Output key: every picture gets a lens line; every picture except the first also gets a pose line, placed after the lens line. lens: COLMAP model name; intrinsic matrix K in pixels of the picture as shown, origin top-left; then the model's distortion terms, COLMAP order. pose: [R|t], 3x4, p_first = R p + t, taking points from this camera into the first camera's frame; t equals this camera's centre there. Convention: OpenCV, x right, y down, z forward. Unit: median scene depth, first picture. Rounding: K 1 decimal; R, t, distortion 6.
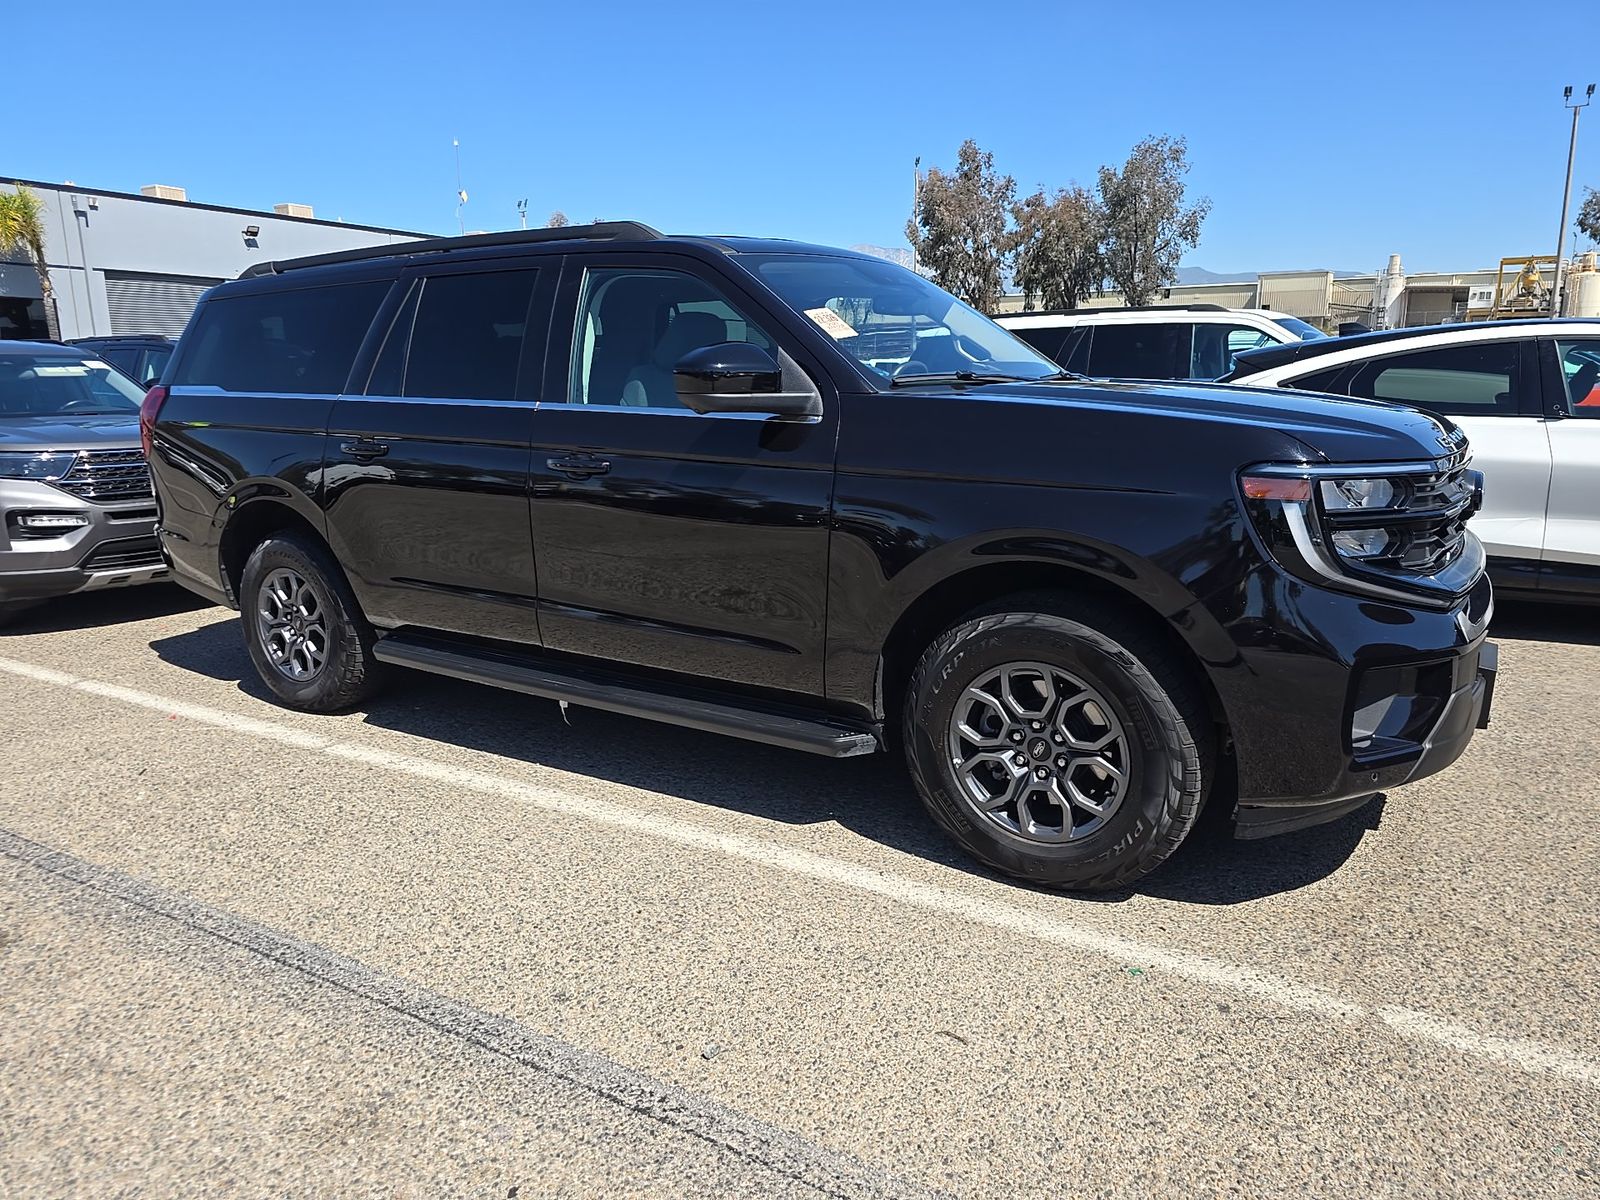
lens RADIAL K [[1071.5, 0, 798.9], [0, 1071.5, 593.0], [0, 0, 1]] dist [0.027055, -0.004223]
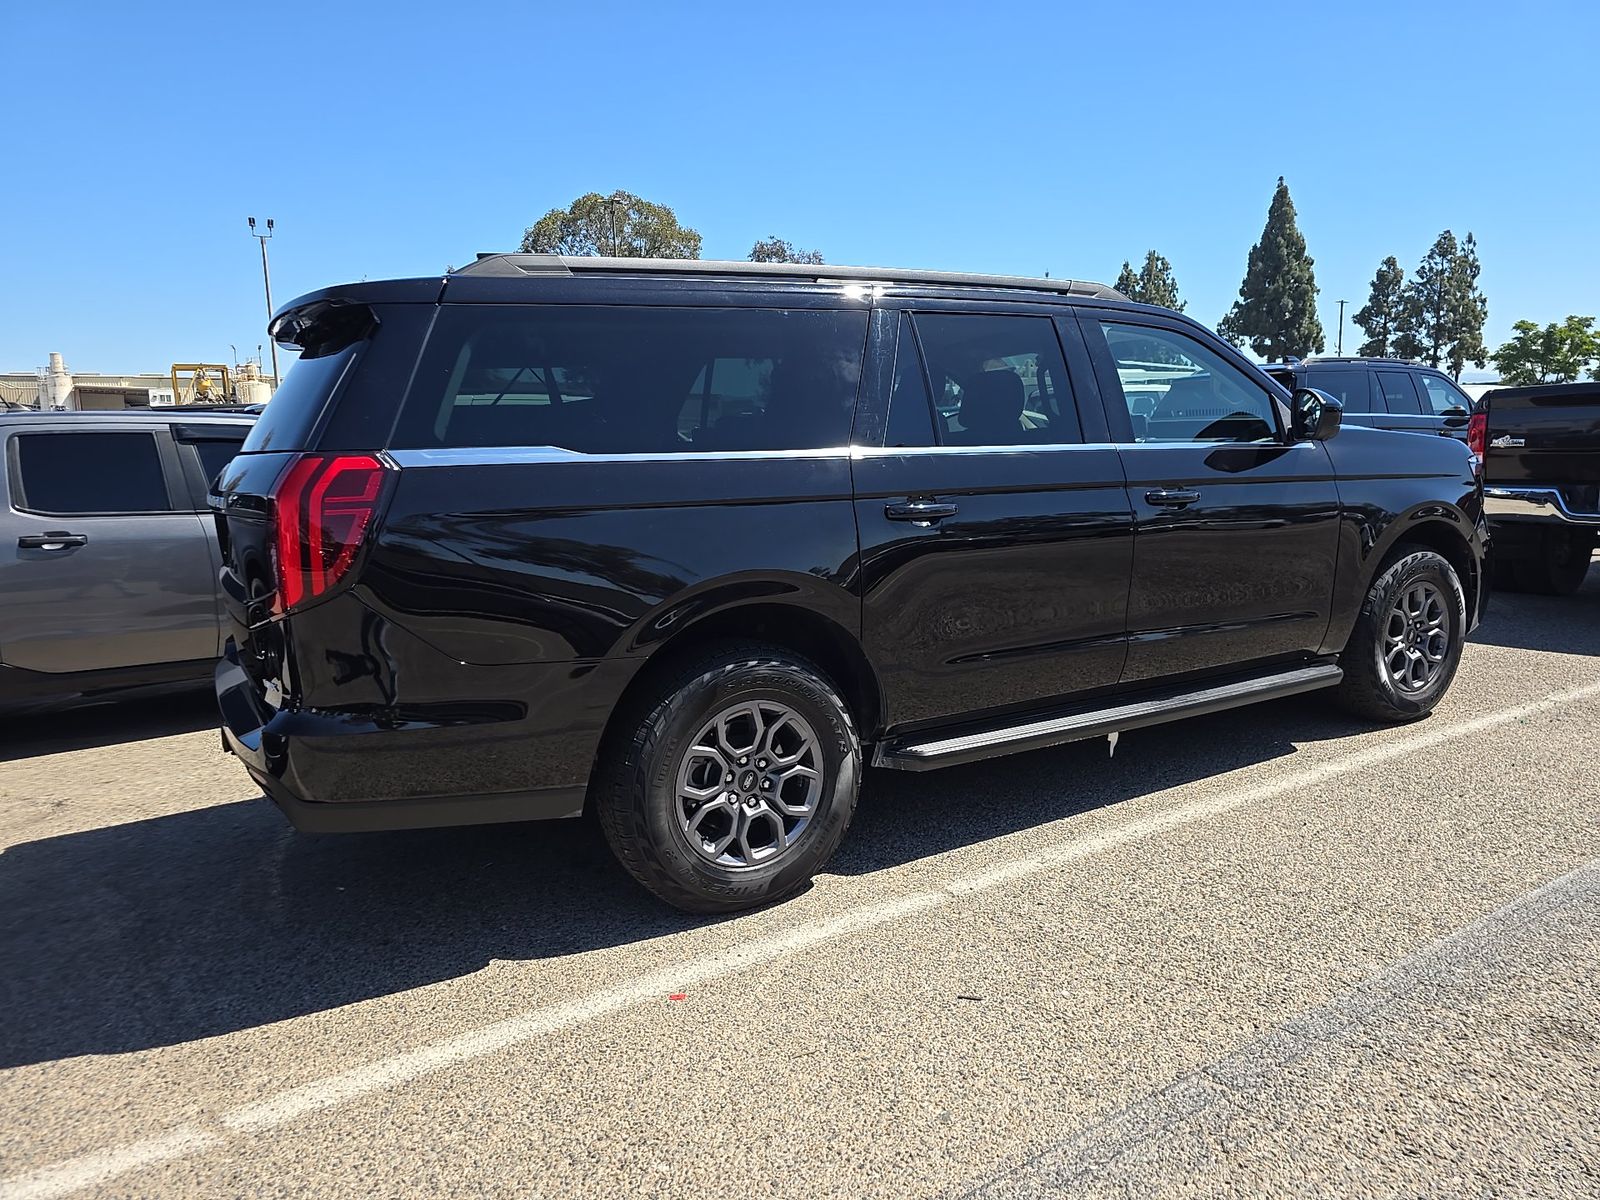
lens RADIAL K [[1071.5, 0, 797.0], [0, 1071.5, 603.1], [0, 0, 1]] dist [0.027055, -0.004223]
pose [[0.456075, -0.139892, 0.878878, -0.660507], [0.210856, 0.976434, 0.046001, -0.068194], [-0.864602, 0.164336, 0.474824, 0.405035]]
